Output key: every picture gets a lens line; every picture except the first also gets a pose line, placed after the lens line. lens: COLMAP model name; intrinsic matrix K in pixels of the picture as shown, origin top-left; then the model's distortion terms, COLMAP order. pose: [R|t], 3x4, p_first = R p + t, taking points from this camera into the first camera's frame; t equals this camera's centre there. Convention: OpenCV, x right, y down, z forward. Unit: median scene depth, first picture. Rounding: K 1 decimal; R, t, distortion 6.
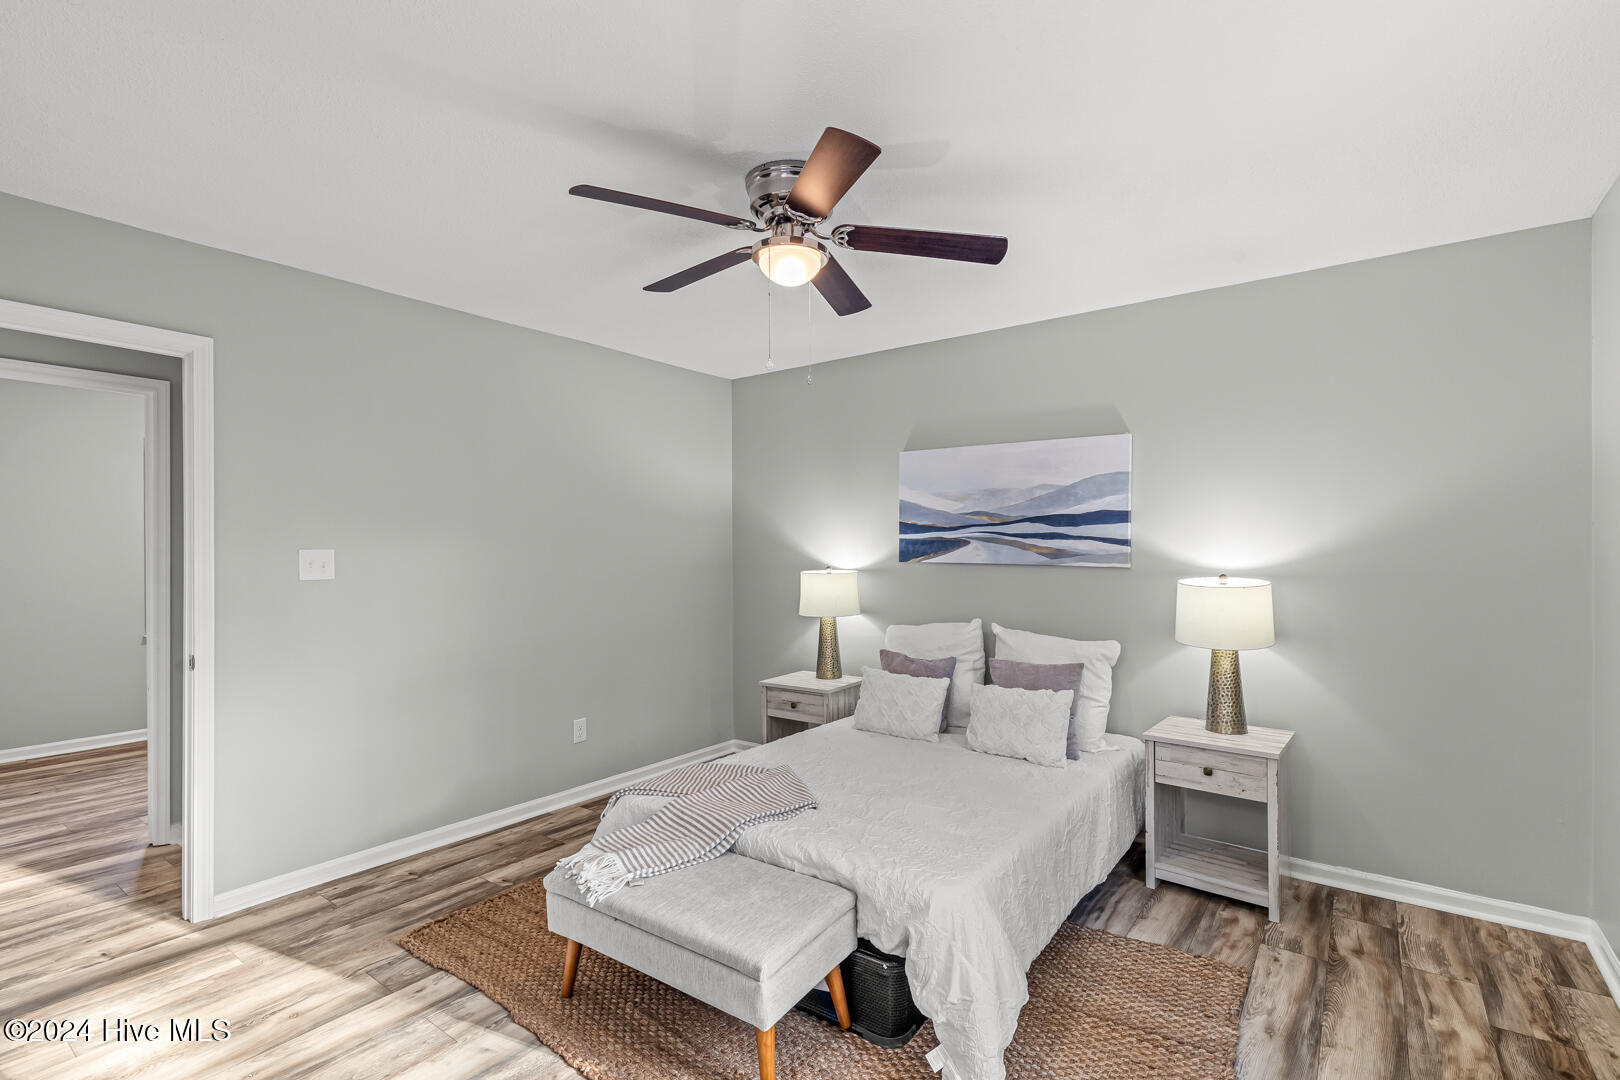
lens RADIAL K [[733.9, 0, 821.3], [0, 733.9, 556.4], [0, 0, 1]] dist [0.002463, -0.000057]
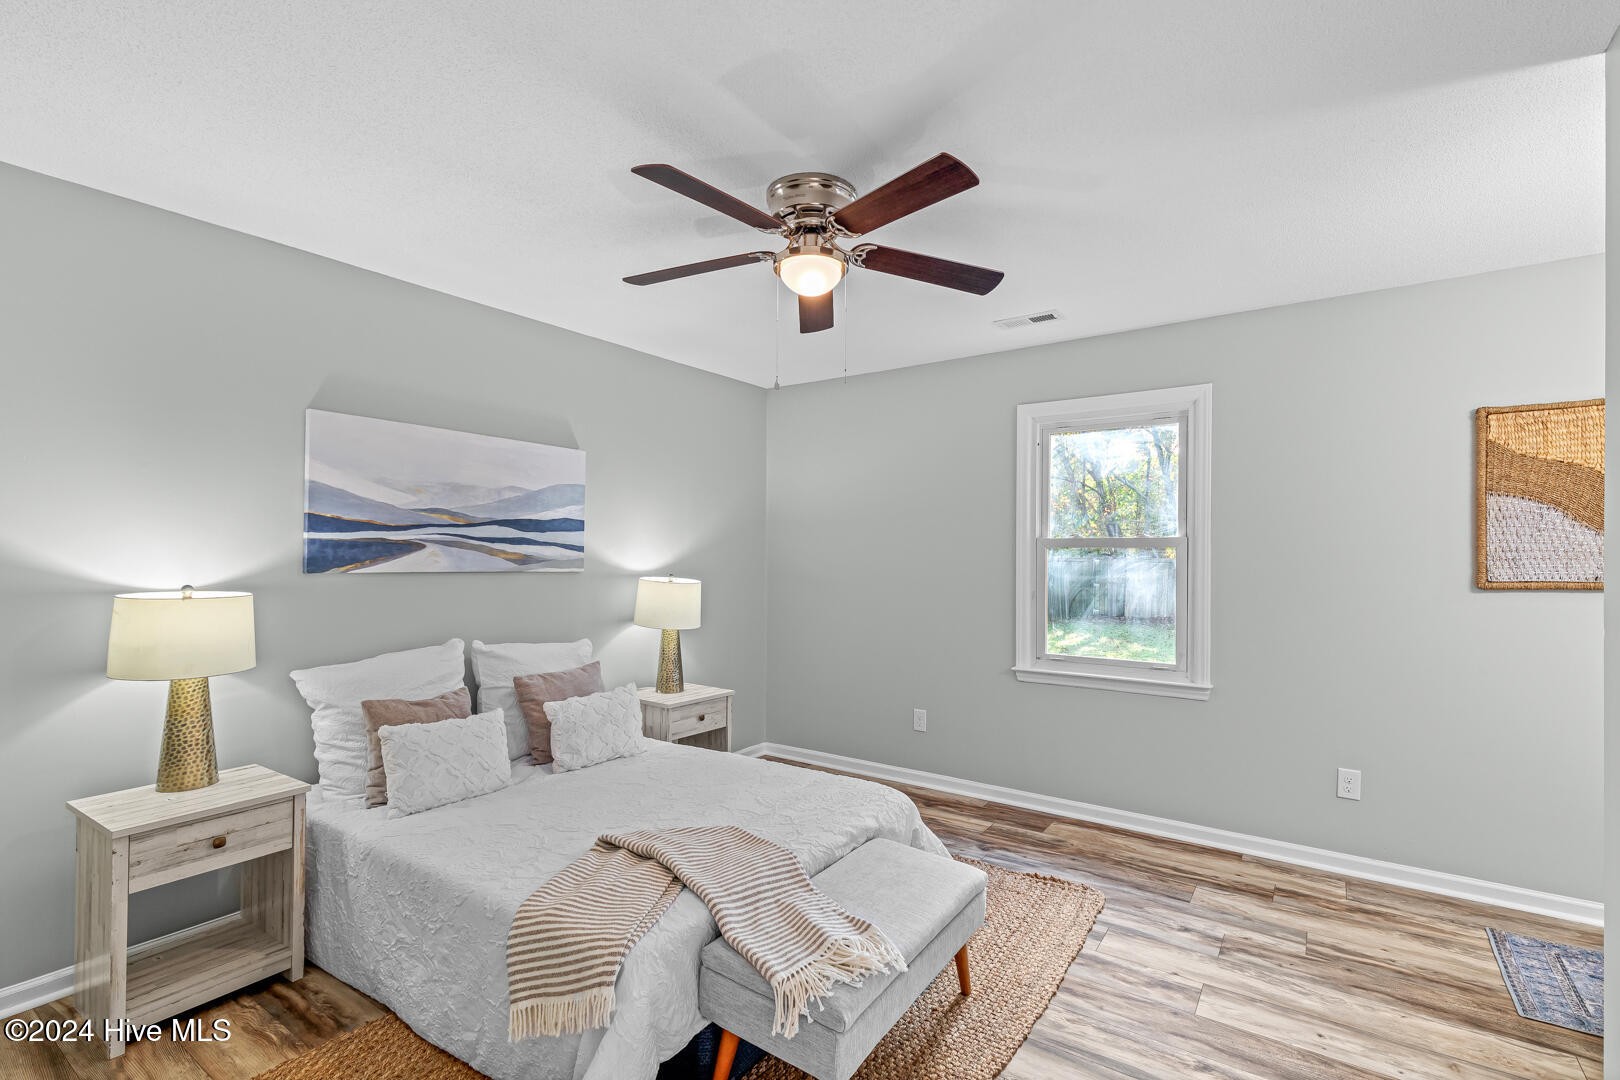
lens RADIAL K [[733.9, 0, 821.3], [0, 733.9, 556.4], [0, 0, 1]] dist [0.002463, -0.000057]
pose [[-0.031205, 0.001448, 0.999512, -0.632358], [0.009614, 0.999953, -0.001149, -0.002852], [-0.999467, 0.009574, -0.031218, 0.611099]]
